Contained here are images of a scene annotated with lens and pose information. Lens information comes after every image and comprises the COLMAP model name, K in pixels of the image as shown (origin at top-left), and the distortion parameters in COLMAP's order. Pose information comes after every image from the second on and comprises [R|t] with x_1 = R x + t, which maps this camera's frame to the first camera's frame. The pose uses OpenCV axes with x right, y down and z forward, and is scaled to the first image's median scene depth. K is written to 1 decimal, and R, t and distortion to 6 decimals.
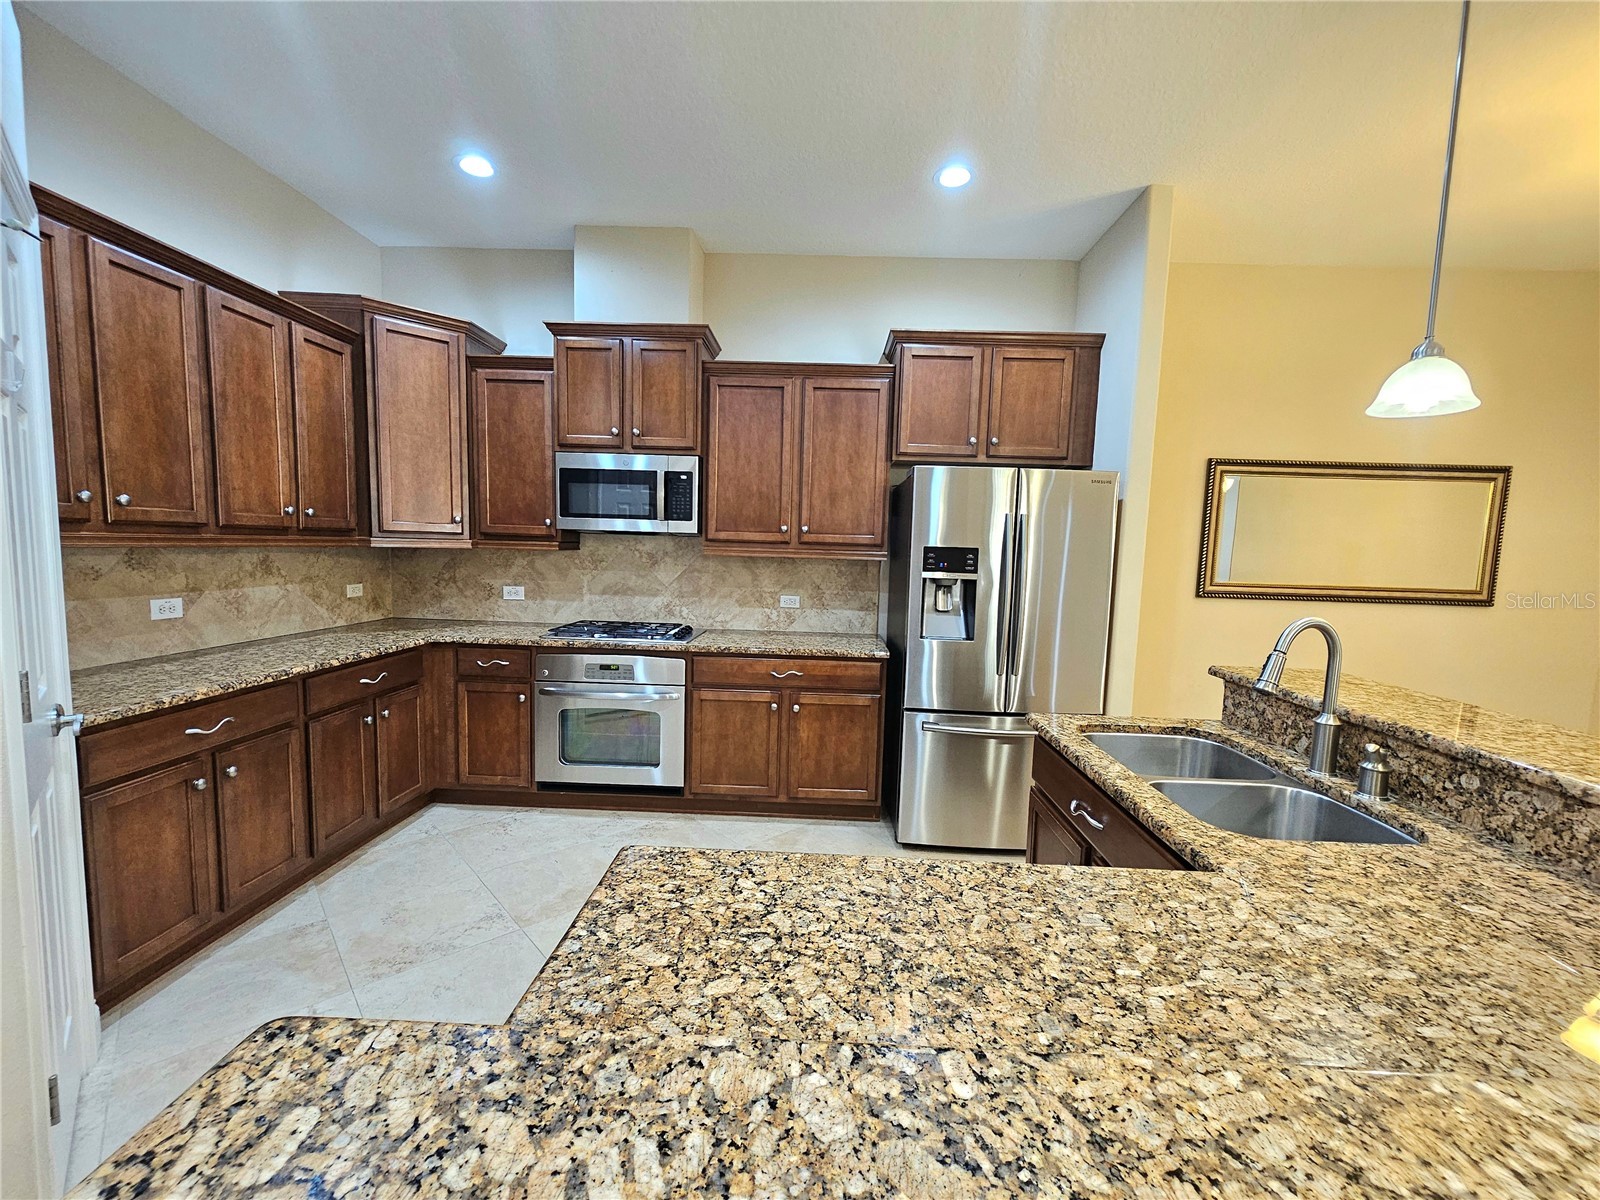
lens RADIAL K [[653.8, 0, 801.3], [0, 653.8, 610.0], [0, 0, 1]] dist [0.003211, -0.000216]
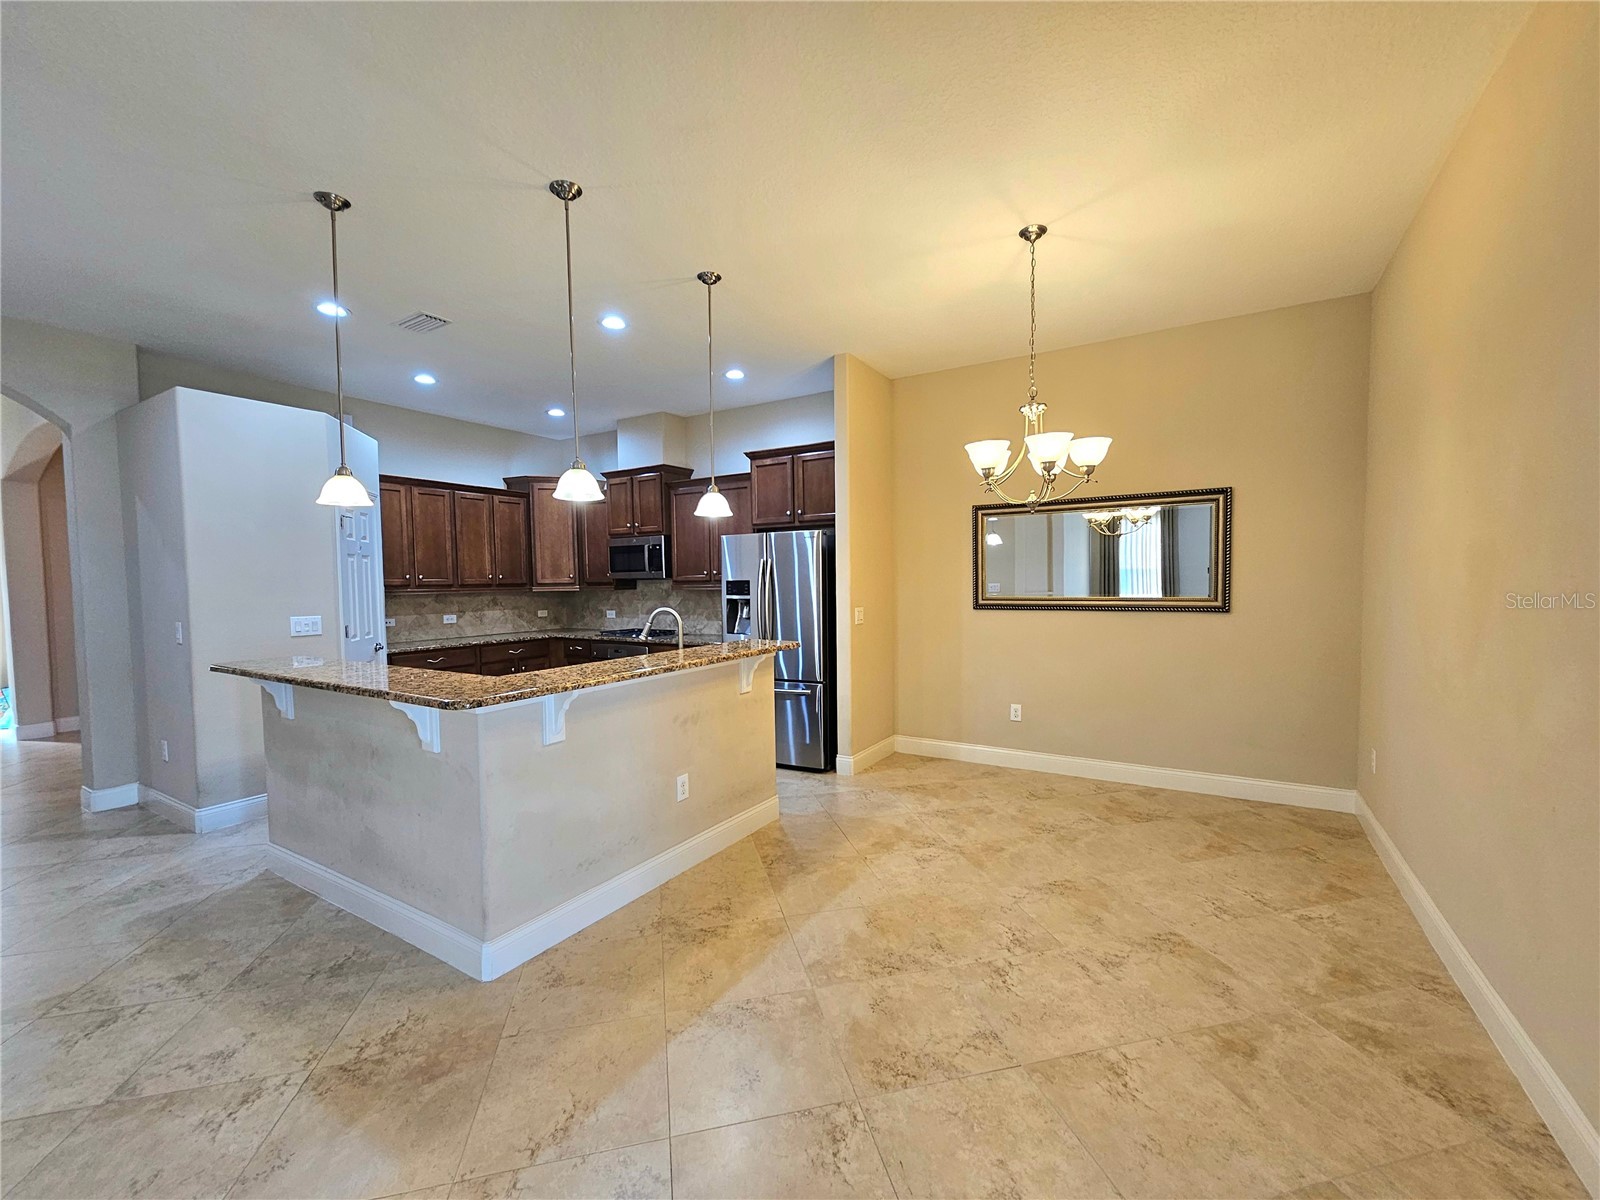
lens RADIAL K [[653.8, 0, 811.4], [0, 653.8, 620.2], [0, 0, 1]] dist [0.003211, -0.000216]
pose [[0.868156, -0.011070, -0.496168, 1.406703], [-0.010210, 0.999141, -0.040158, 0.085914], [0.496187, 0.039929, 0.867297, -0.452752]]
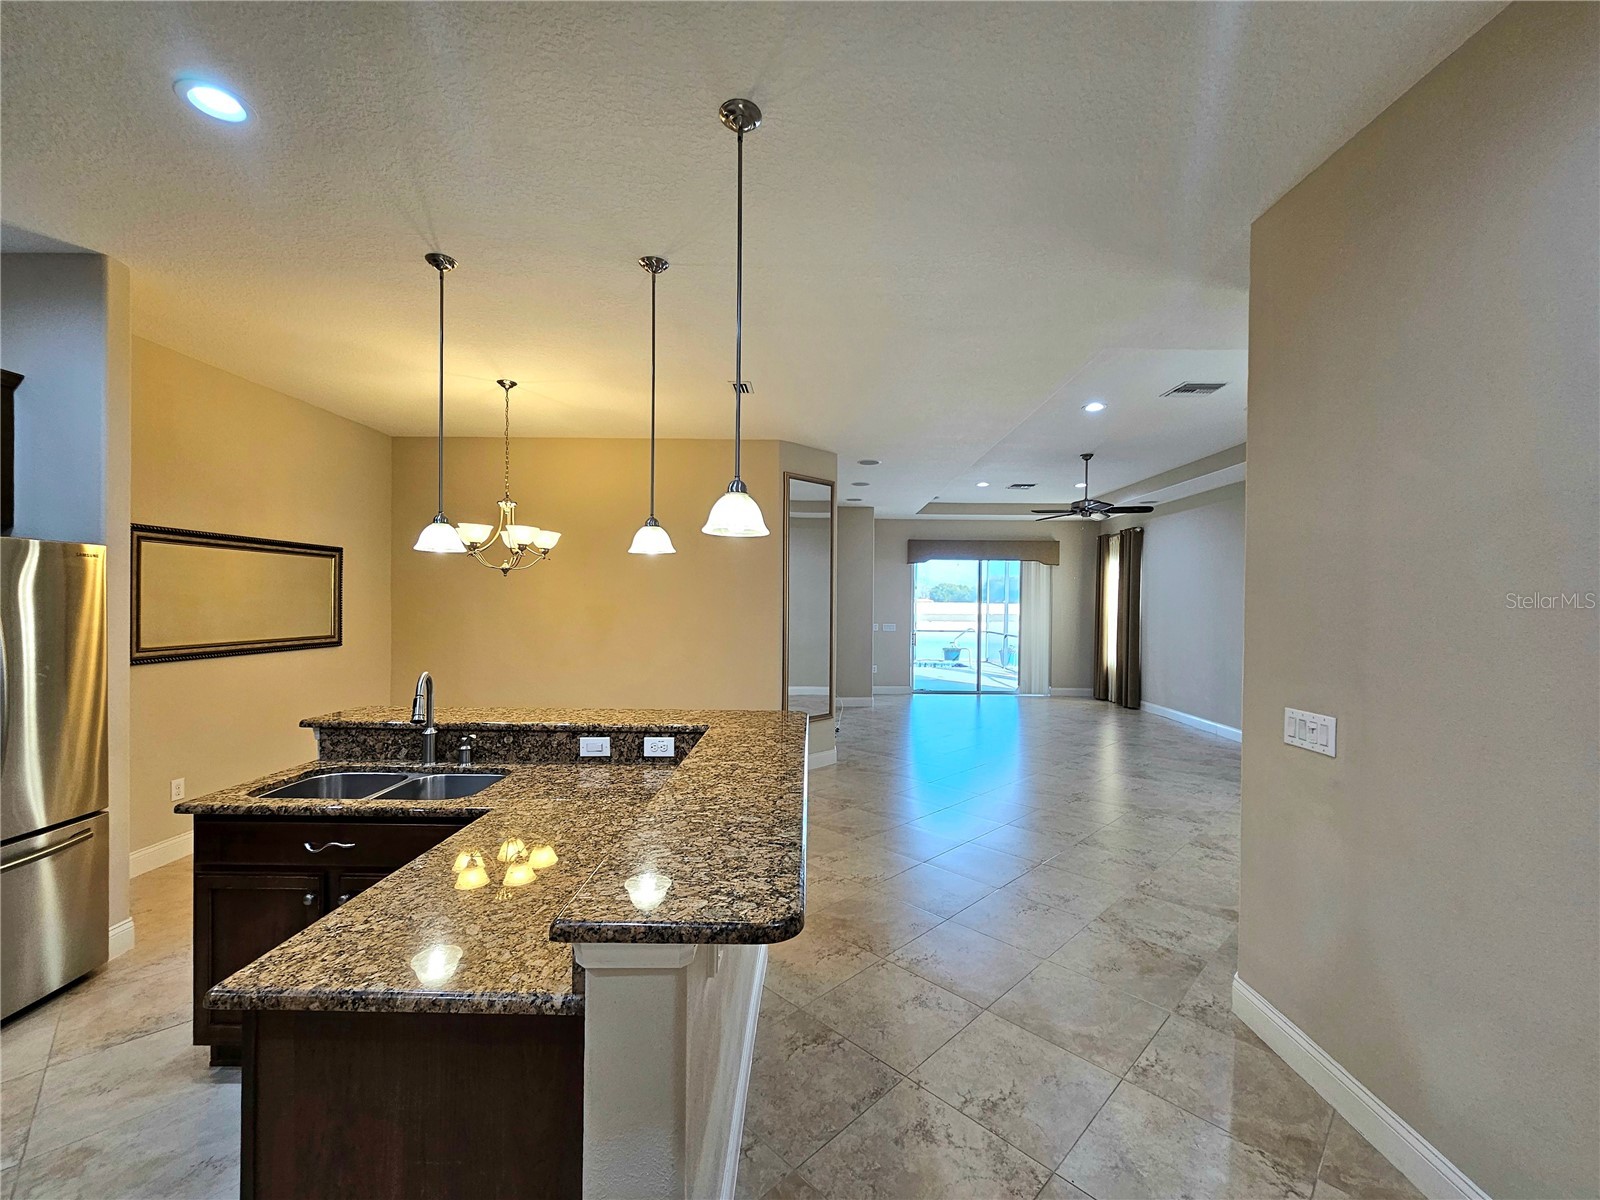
lens RADIAL K [[653.8, 0, 802.0], [0, 653.8, 606.6], [0, 0, 1]] dist [0.003211, -0.000216]
pose [[-0.009251, -0.037343, 0.999260, -0.518017], [0.089099, 0.995297, 0.038020, -0.076932], [-0.995980, 0.089385, -0.005880, 0.015650]]
